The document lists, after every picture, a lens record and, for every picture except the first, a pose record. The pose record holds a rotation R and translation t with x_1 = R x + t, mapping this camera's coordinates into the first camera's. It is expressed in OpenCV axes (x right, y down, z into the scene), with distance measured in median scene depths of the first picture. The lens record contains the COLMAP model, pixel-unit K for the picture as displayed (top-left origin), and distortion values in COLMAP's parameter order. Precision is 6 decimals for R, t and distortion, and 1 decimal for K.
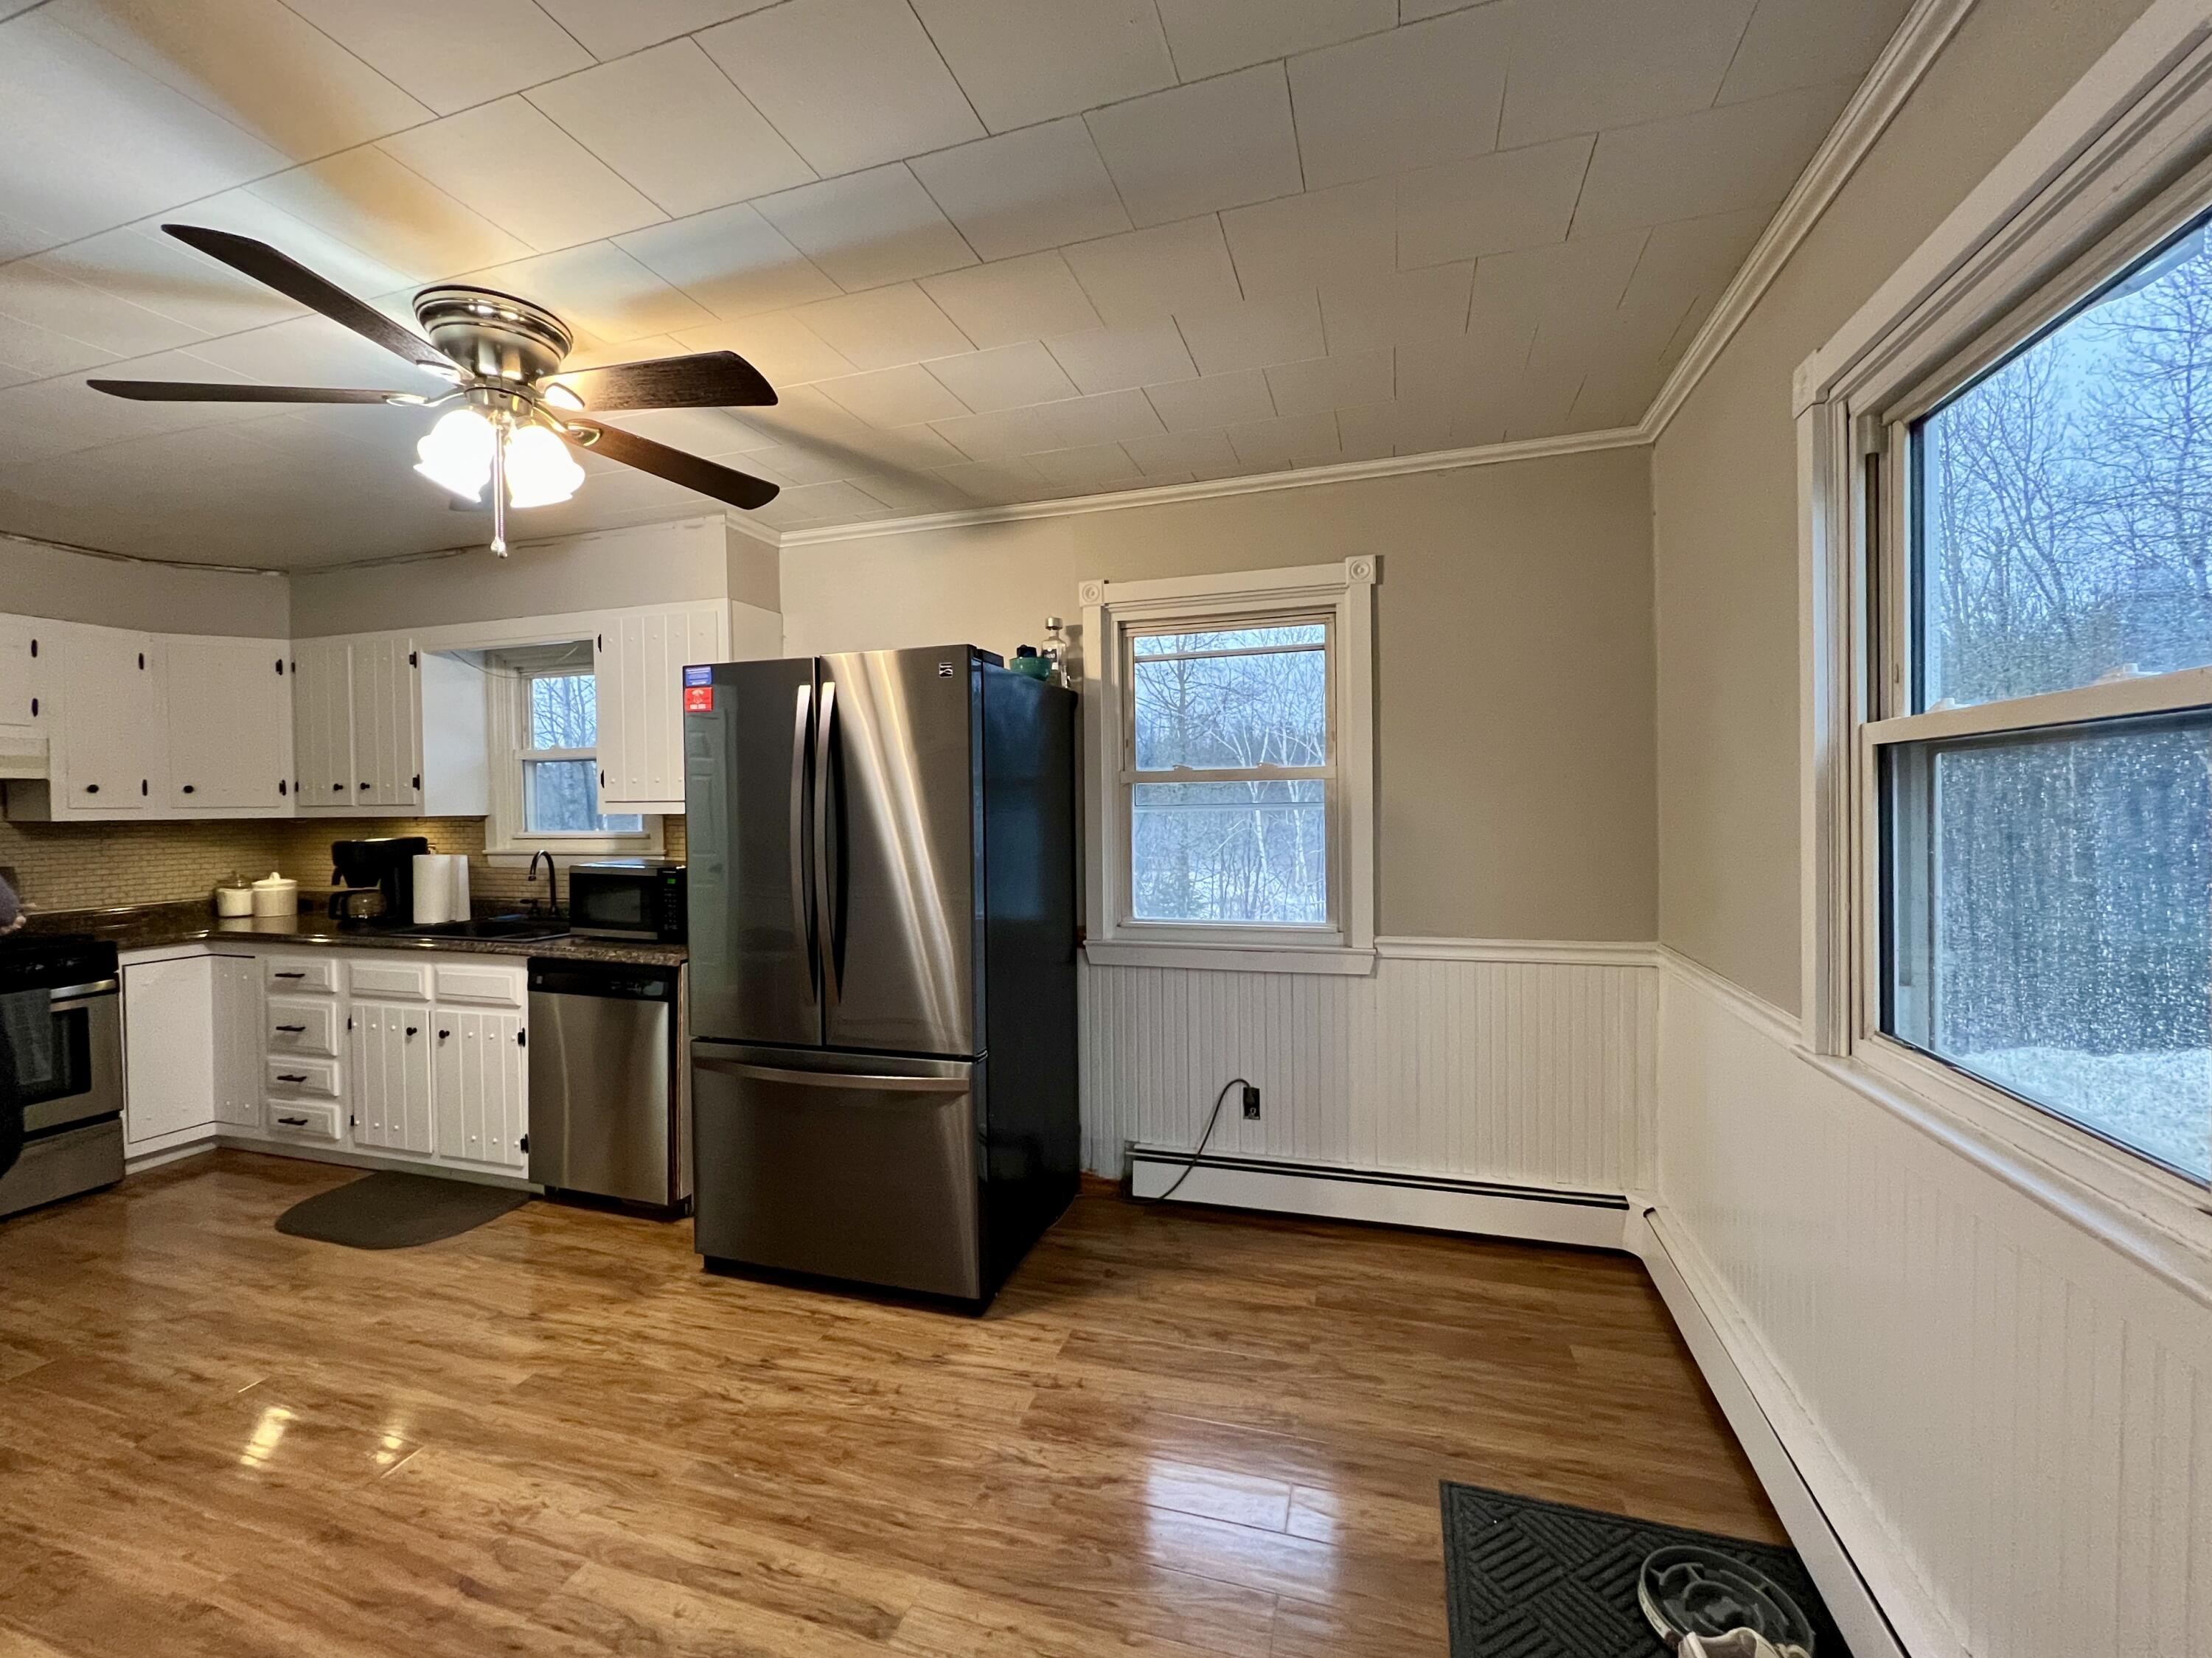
lens RADIAL K [[883.8, 0, 1106.0], [0, 883.8, 829.0], [0, 0, 1]] dist [-0.001685, 0.000491]
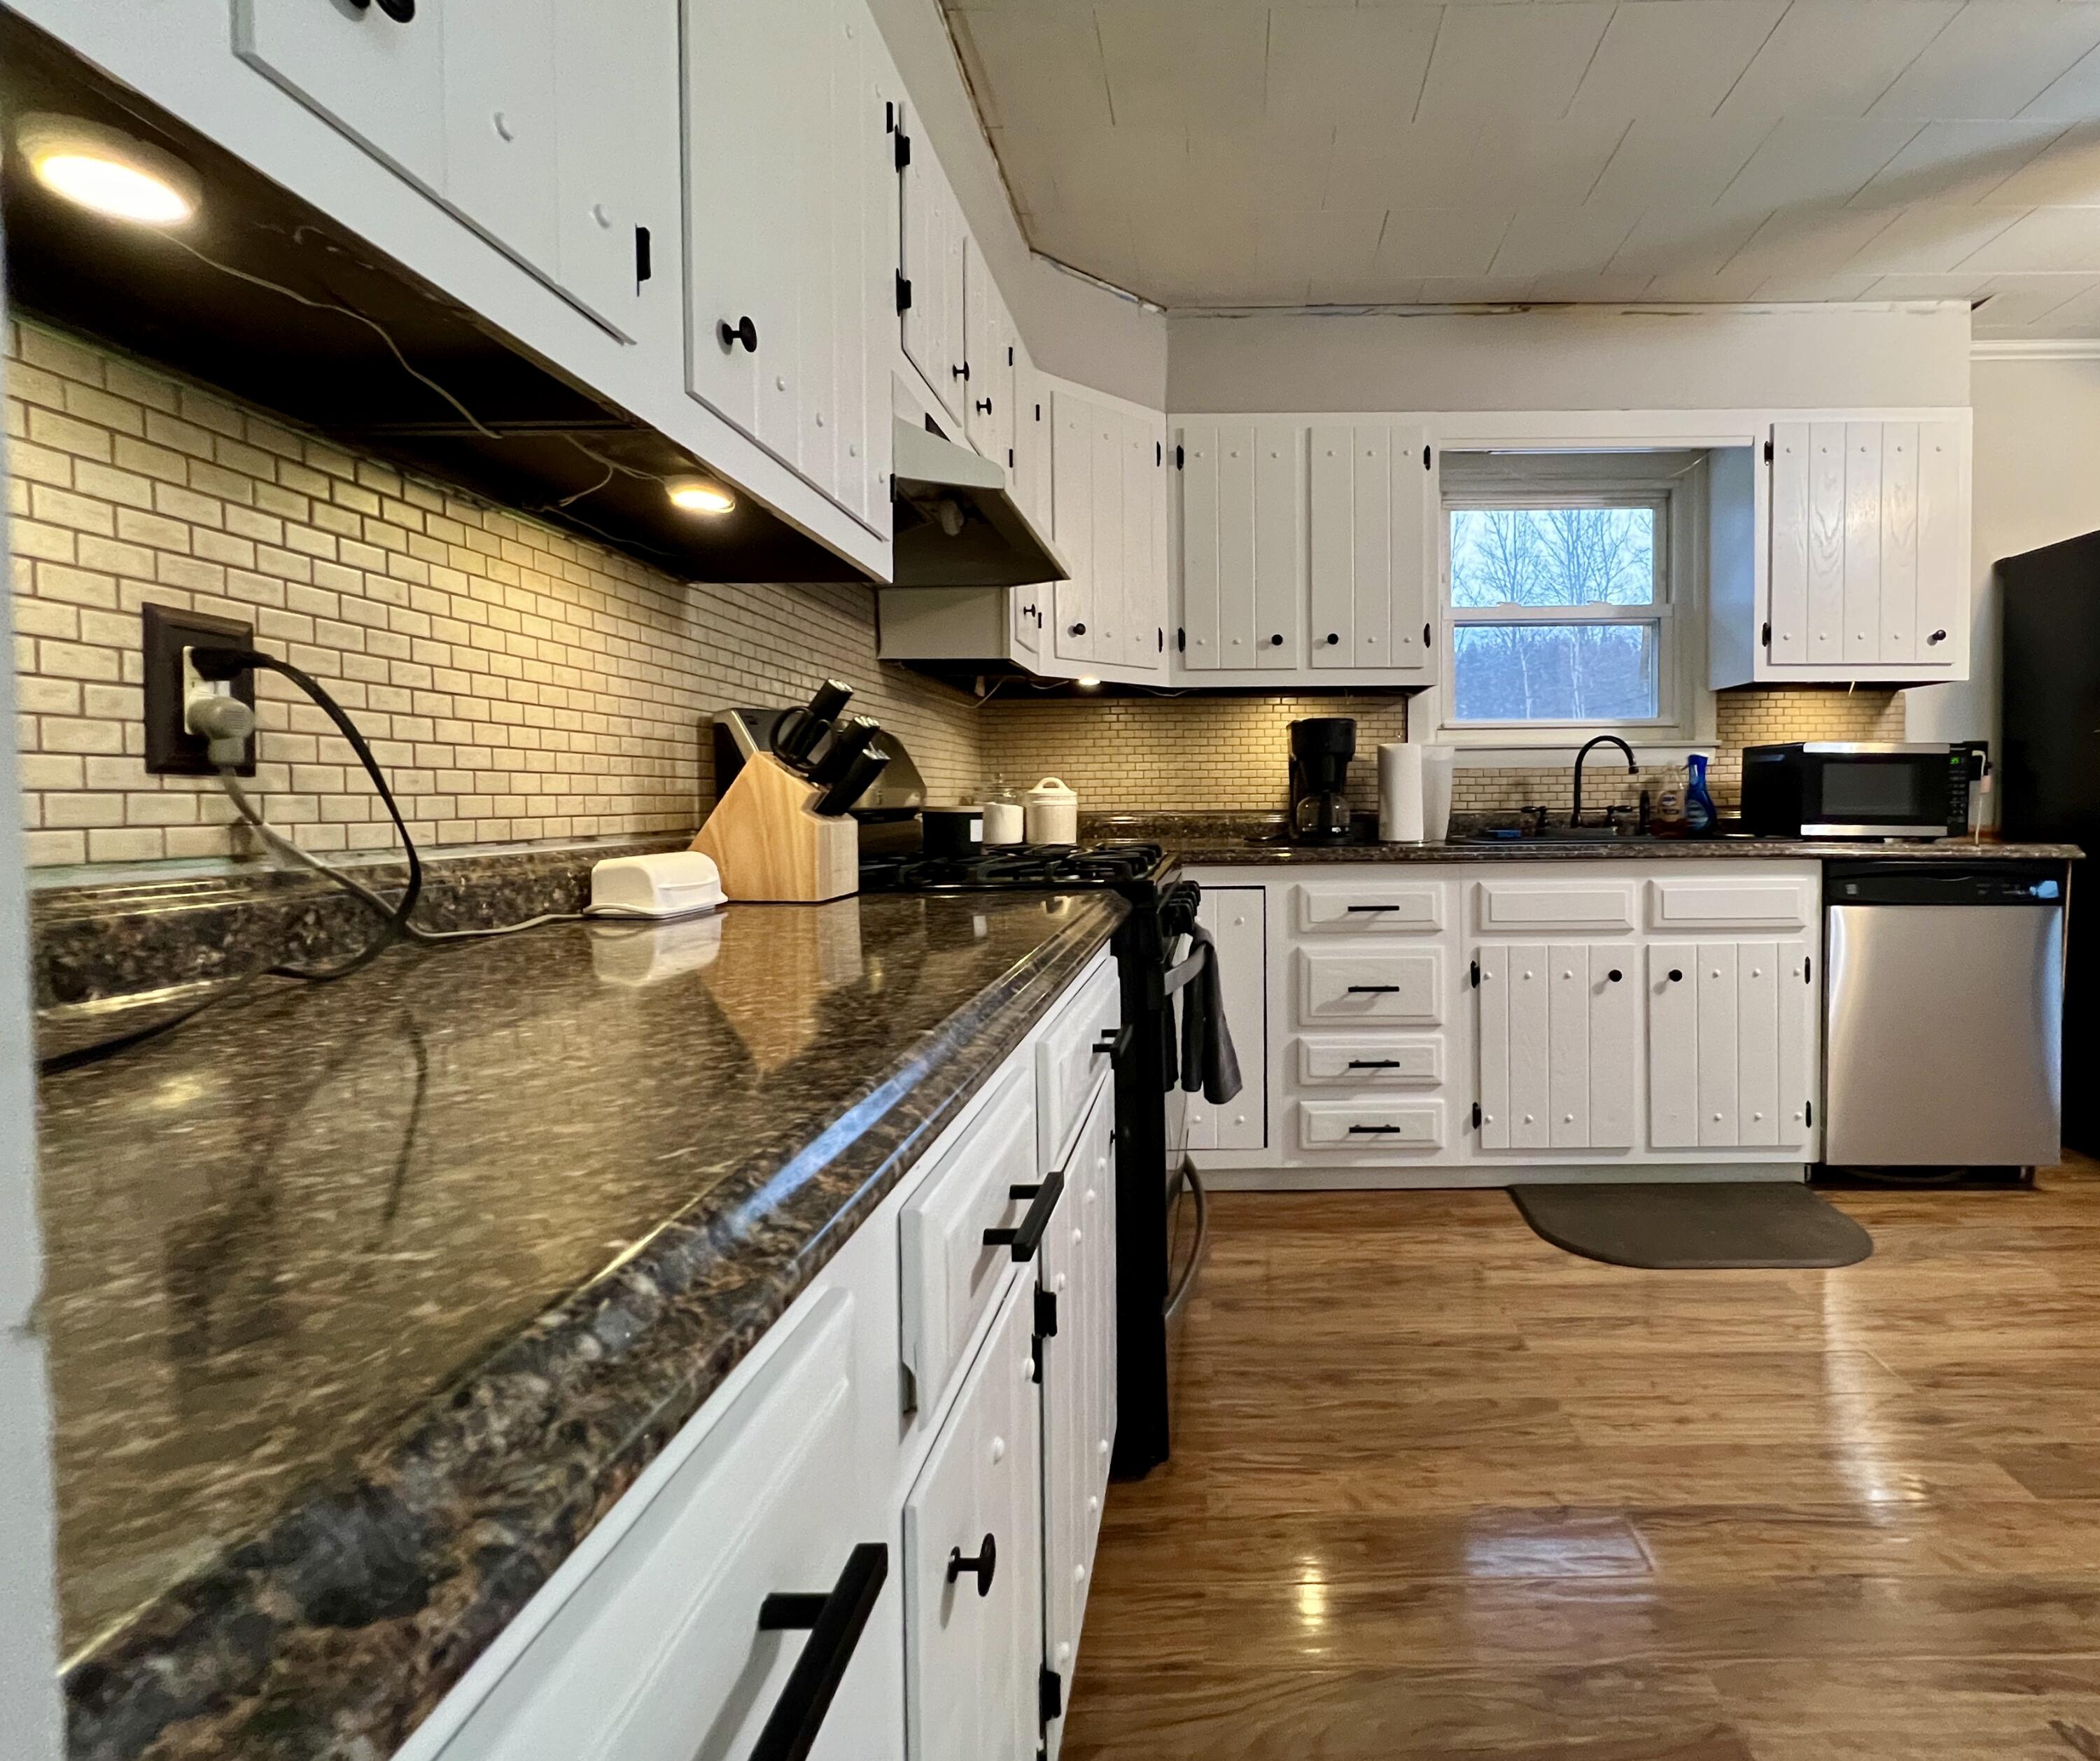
lens RADIAL K [[1019.1, 0, 1049.9], [0, 1019.1, 836.2], [0, 0, 1]] dist [0.002335, 0.000317]
pose [[0.954261, -0.002940, 0.298961, -1.390164], [0.005129, 0.999965, -0.006539, 0.117272], [-0.298932, 0.007774, 0.954243, 0.347278]]
